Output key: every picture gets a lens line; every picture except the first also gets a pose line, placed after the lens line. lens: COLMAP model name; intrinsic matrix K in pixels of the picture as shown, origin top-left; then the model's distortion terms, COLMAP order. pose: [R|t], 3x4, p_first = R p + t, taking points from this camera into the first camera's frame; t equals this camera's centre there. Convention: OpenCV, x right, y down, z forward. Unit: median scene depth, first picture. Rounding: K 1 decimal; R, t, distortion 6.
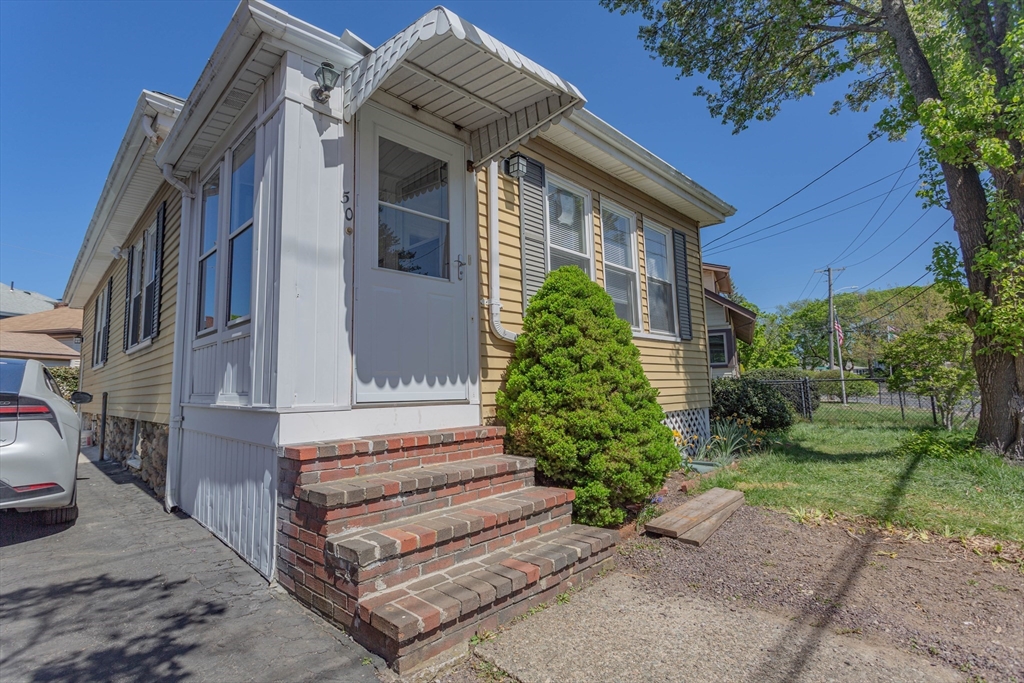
lens RADIAL K [[496.0, 0, 507.2], [0, 496.0, 339.3], [0, 0, 1]] dist [-0.002990, -0.000057]
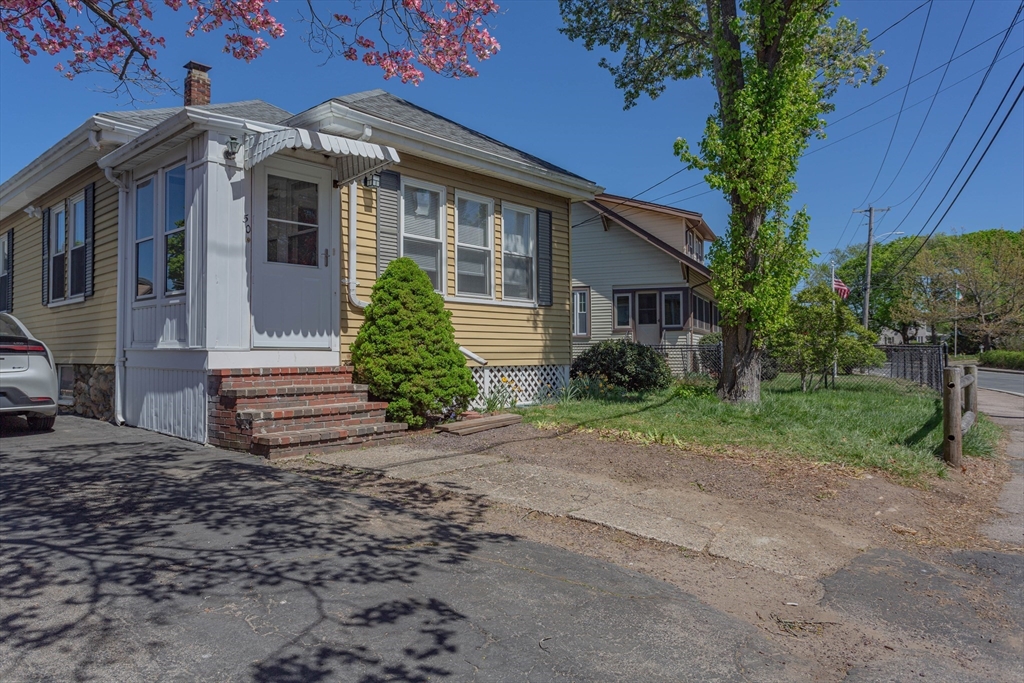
lens RADIAL K [[707.6, 0, 512.0], [0, 707.6, 341.5], [0, 0, 1]] dist [0.001057, -0.000233]
pose [[0.999025, 0.020533, 0.039085, 0.405289], [-0.023638, 0.996456, 0.080725, -0.087285], [-0.037289, -0.081570, 0.995970, -1.203475]]
